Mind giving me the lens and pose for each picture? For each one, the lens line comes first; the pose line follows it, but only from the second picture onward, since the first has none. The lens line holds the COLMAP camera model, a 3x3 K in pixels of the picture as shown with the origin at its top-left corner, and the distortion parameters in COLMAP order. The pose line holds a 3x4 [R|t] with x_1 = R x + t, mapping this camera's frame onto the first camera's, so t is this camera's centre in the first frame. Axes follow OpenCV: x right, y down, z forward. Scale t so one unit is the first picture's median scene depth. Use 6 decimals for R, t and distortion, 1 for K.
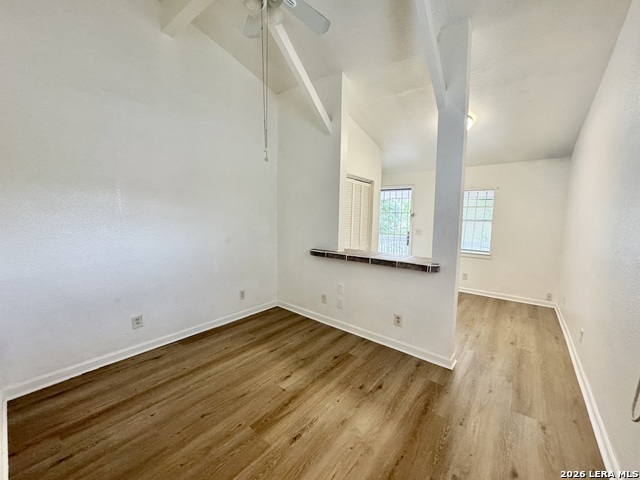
lens RADIAL K [[254.3, 0, 320.6], [0, 254.3, 240.8], [0, 0, 1]] dist [-0.002522, -0.000415]
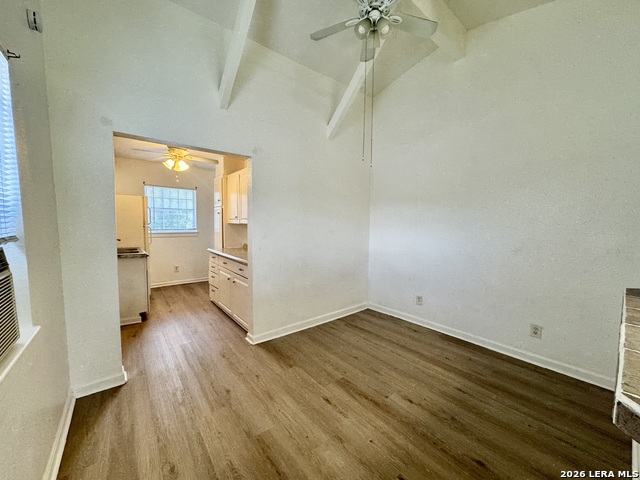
lens RADIAL K [[254.3, 0, 320.6], [0, 254.3, 240.8], [0, 0, 1]] dist [-0.002522, -0.000415]
pose [[-0.214252, 0.047683, -0.975614, 0.623906], [-0.108826, 0.991424, 0.072355, -0.026579], [0.970697, 0.121675, -0.207226, 0.682096]]
